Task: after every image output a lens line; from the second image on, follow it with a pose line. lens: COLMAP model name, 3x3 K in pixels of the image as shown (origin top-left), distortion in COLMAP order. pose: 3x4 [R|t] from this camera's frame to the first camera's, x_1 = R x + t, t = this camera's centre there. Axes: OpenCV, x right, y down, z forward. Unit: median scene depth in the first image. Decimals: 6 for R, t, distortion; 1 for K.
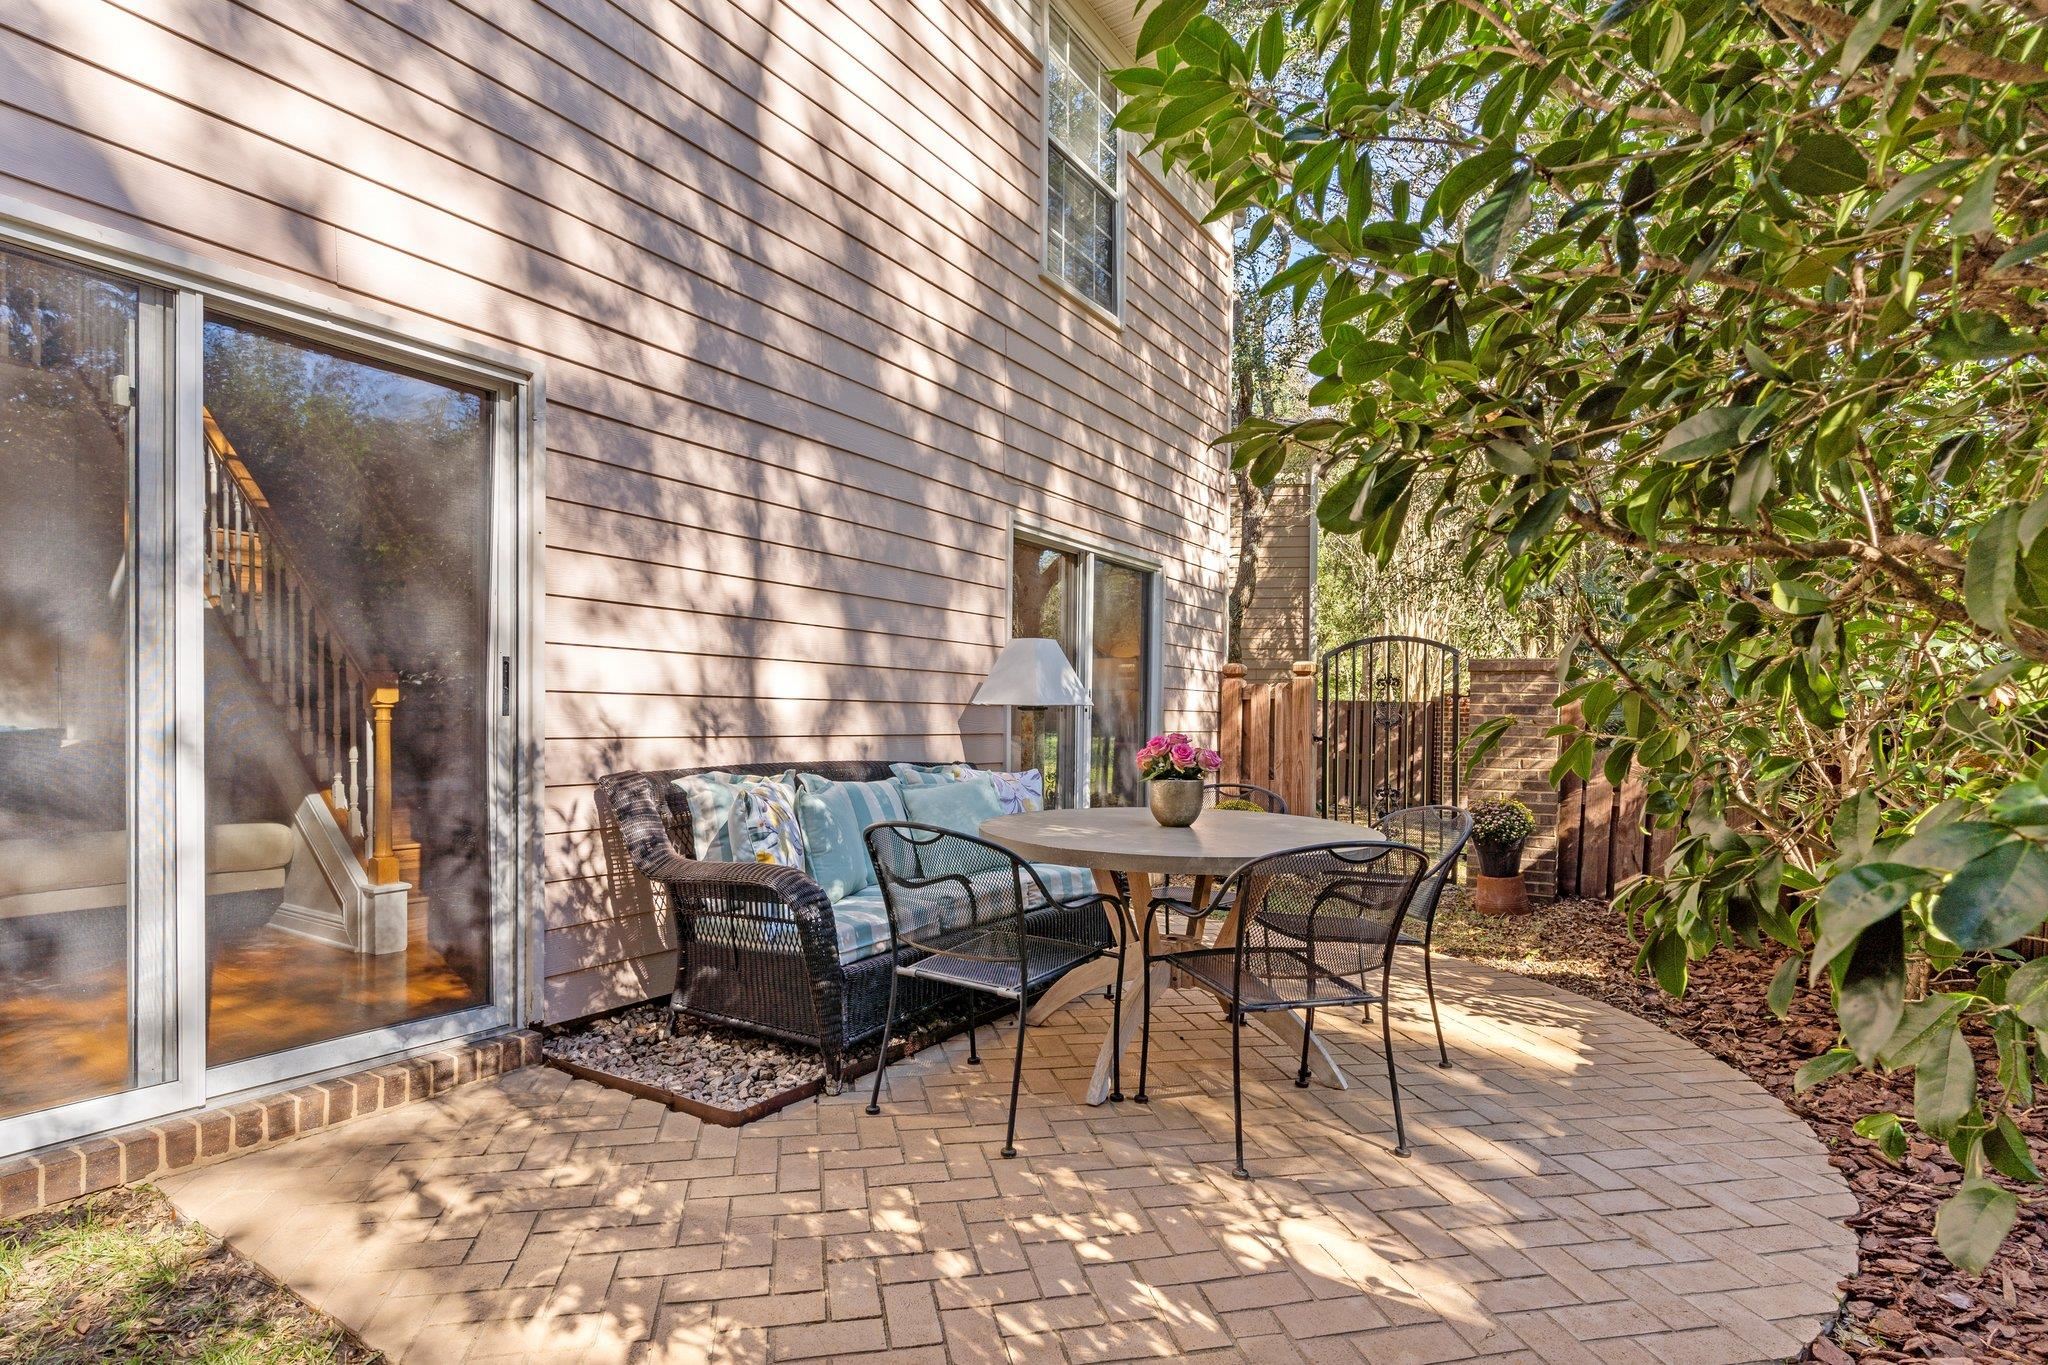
lens RADIAL K [[1061.6, 0, 1023.0], [0, 1061.6, 727.5], [0, 0, 1]] dist [0.022606, 0.000275]
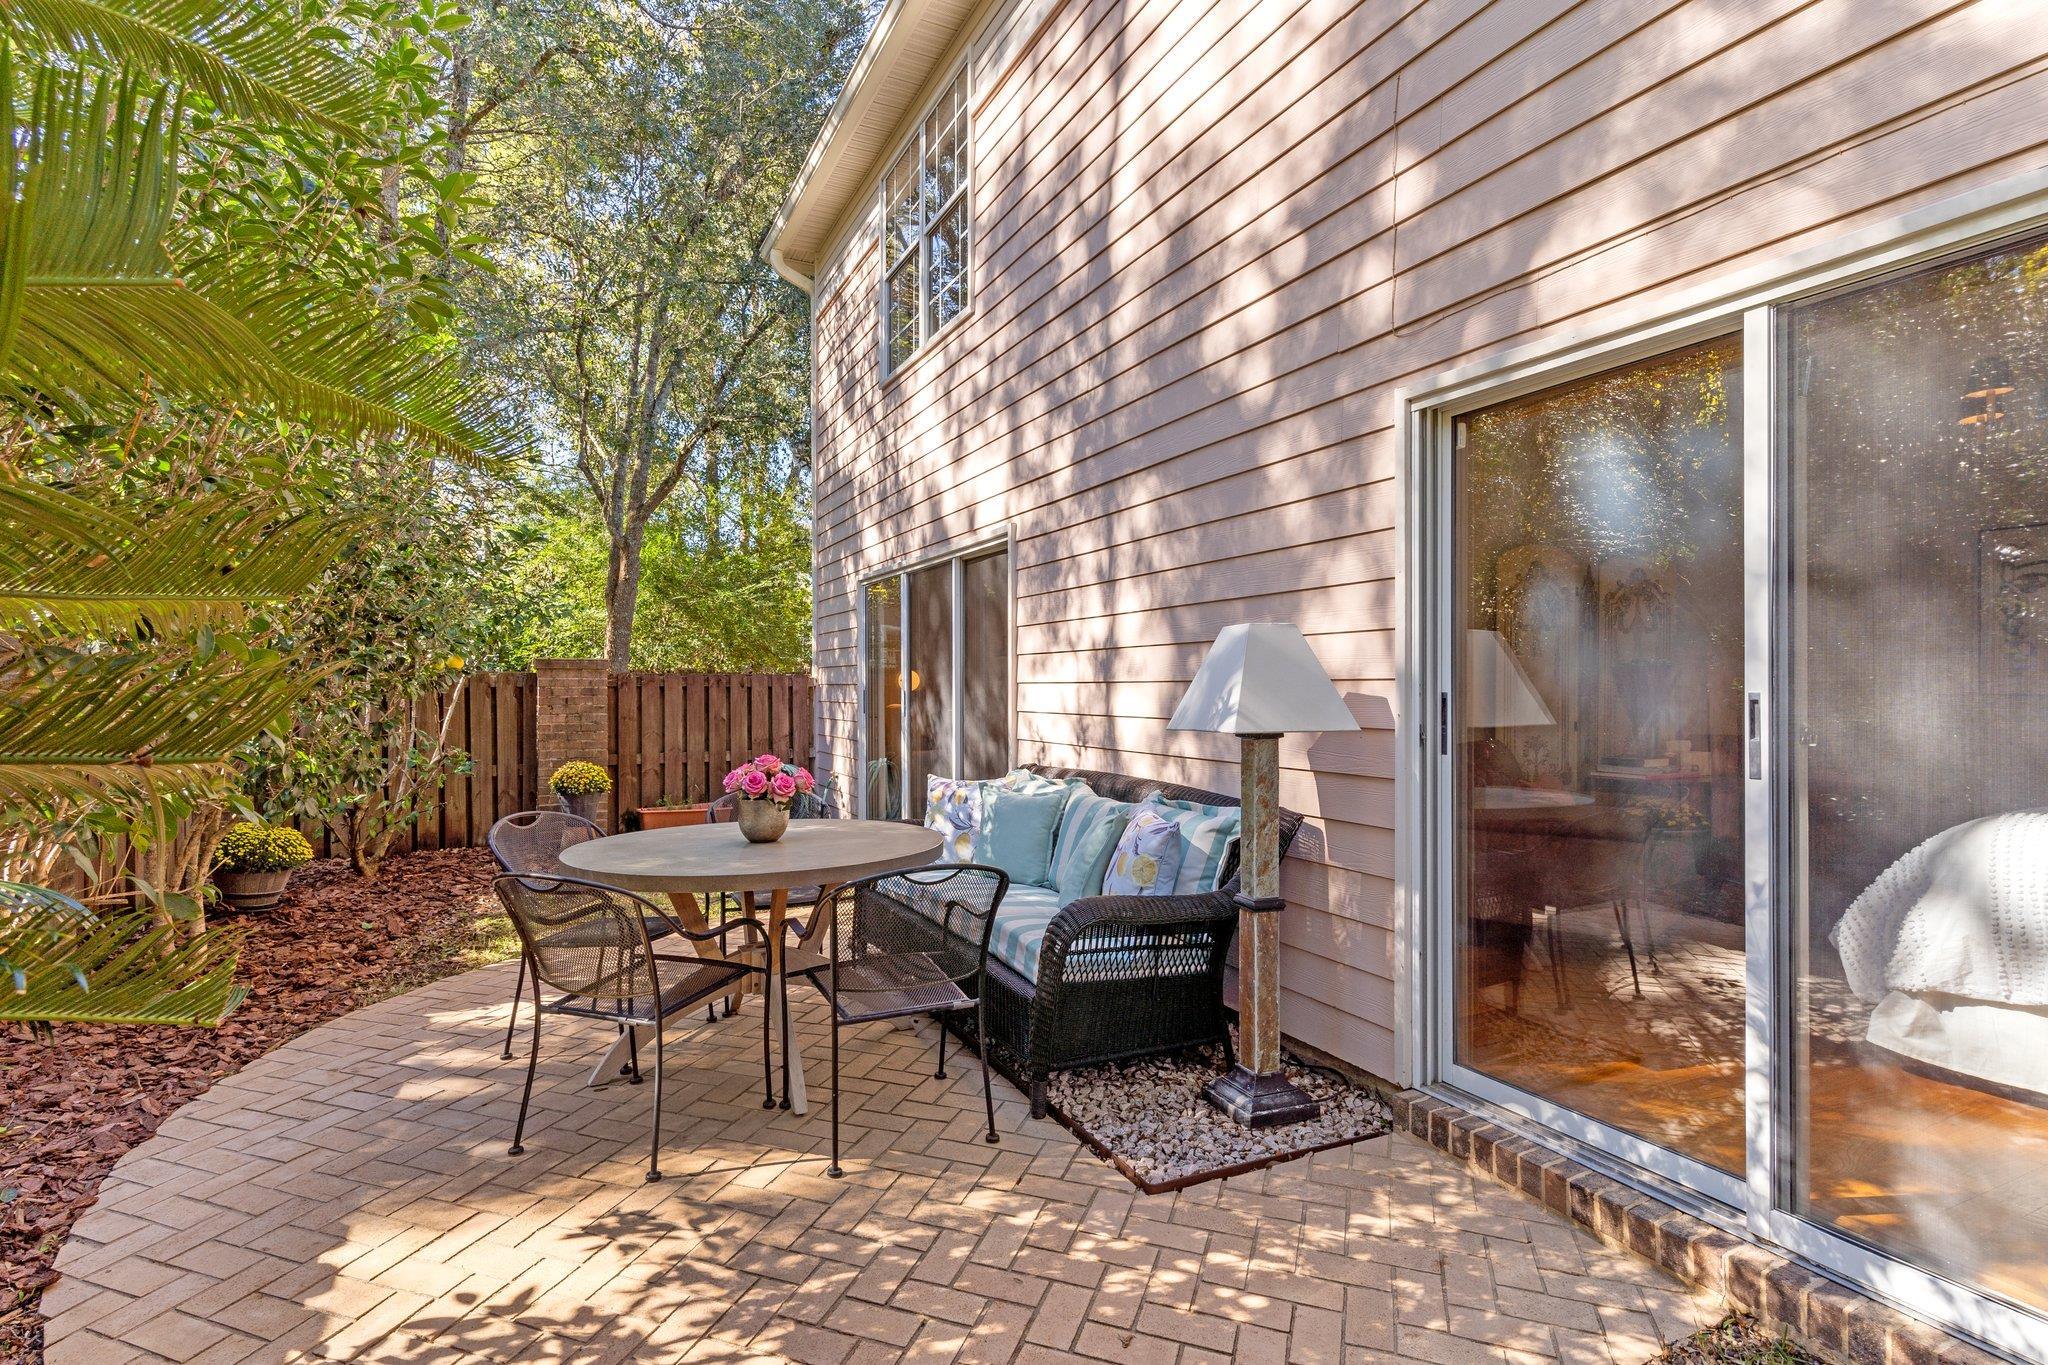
lens RADIAL K [[996.8, 0, 1022.9], [0, 996.8, 692.0], [0, 0, 1]] dist [-0.000819, 0.000330]
pose [[-0.521951, -0.007659, -0.852941, 0.729220], [-0.008587, 0.999956, -0.003725, -0.051669], [0.852932, 0.005380, -0.521994, 1.484632]]
